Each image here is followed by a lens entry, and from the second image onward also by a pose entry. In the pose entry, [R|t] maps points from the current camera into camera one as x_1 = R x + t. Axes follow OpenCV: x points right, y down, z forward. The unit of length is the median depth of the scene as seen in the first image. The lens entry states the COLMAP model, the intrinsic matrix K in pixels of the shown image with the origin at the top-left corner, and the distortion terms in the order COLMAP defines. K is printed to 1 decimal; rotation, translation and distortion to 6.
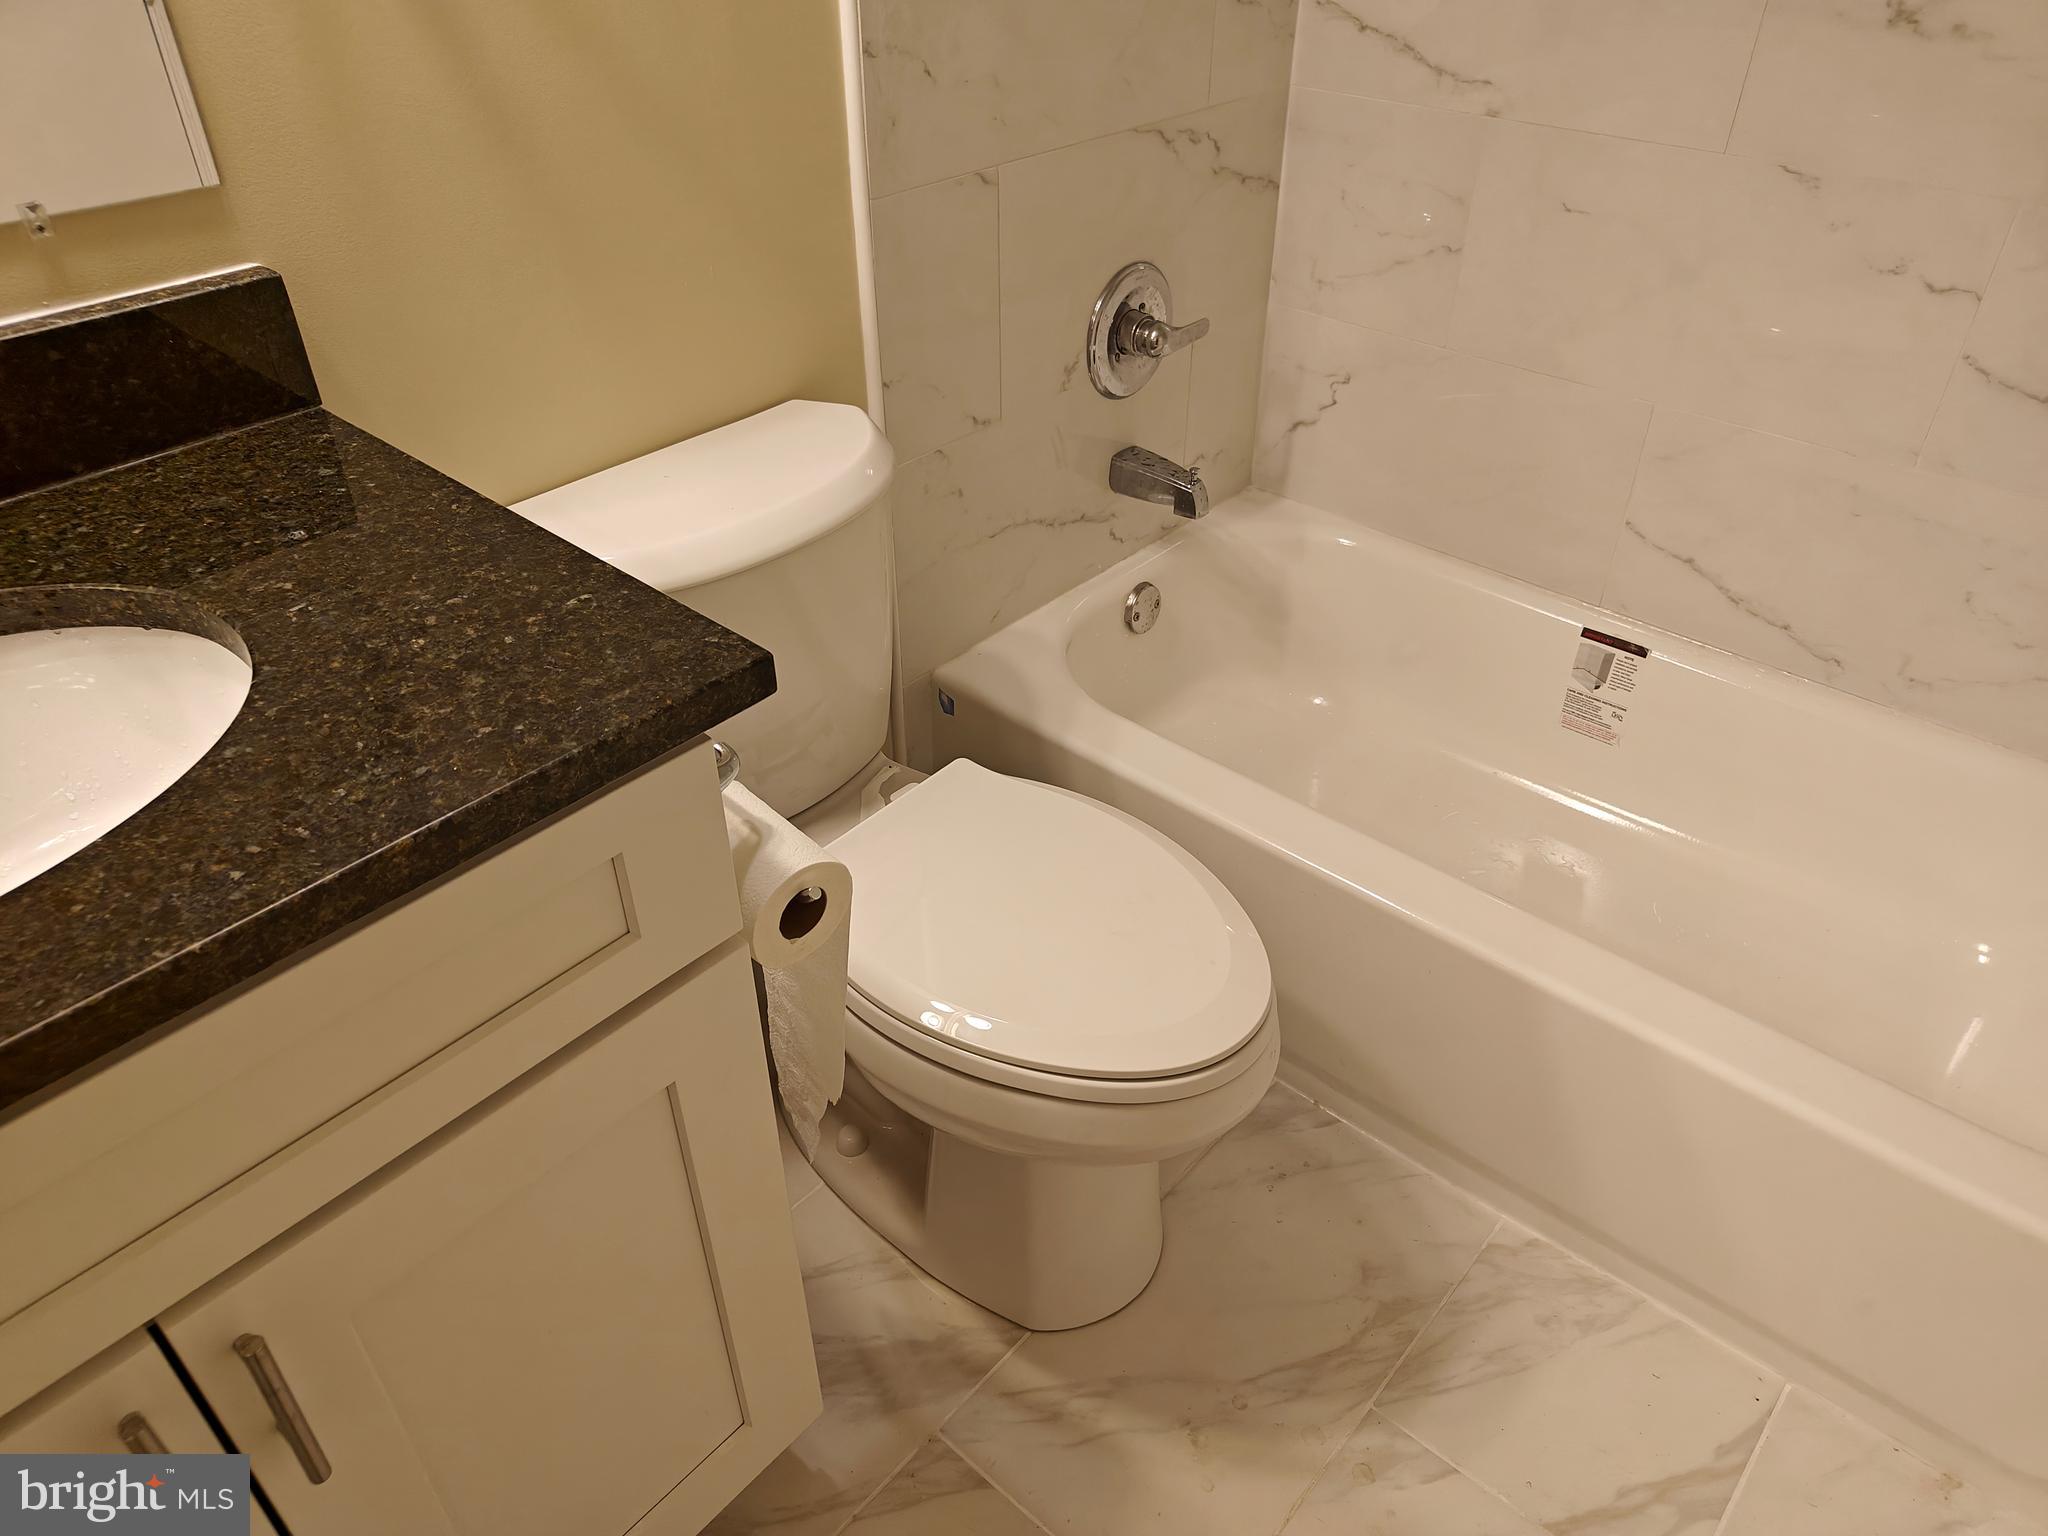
lens RADIAL K [[1424.2, 0, 1024.8], [0, 1424.2, 765.1], [0, 0, 1]] dist [0.020717, -0.003319]
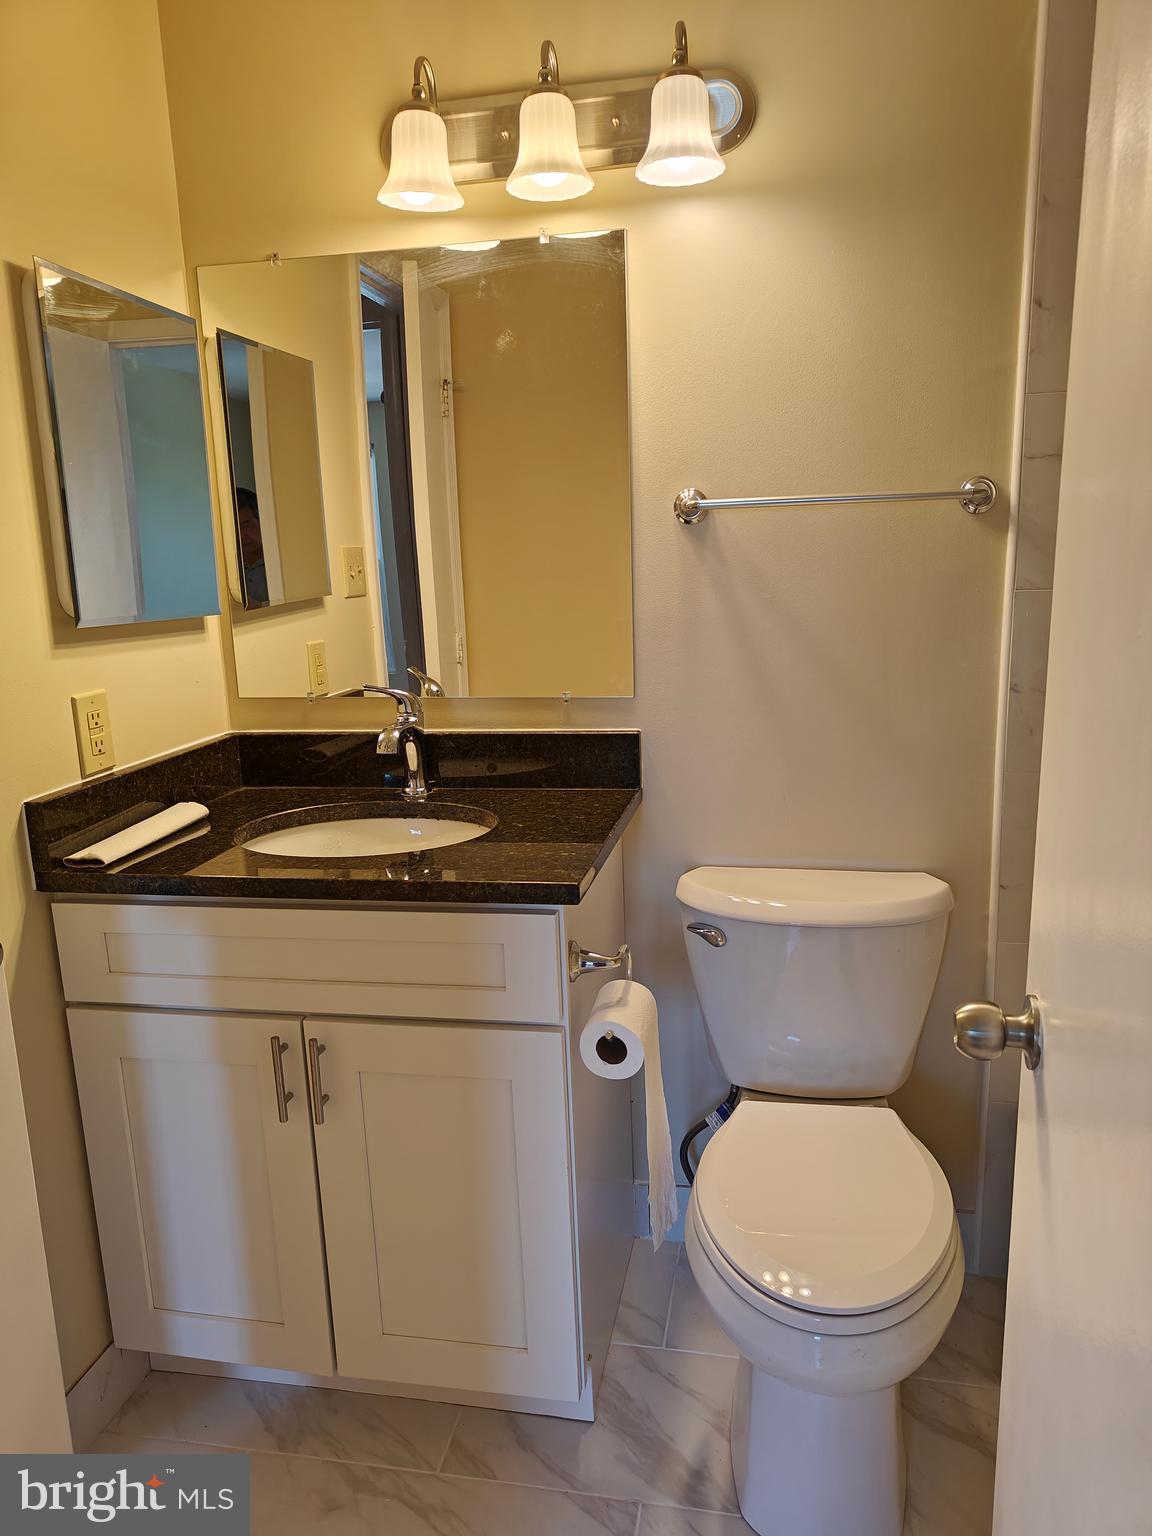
lens RADIAL K [[1068.2, 0, 587.2], [0, 1068.2, 780.4], [0, 0, 1]] dist [0.020717, -0.003319]
pose [[0.514773, 0.163913, -0.841511, 0.735519], [-0.480170, 0.868280, -0.124604, -0.011201], [0.710244, 0.468211, 0.525673, 0.038624]]
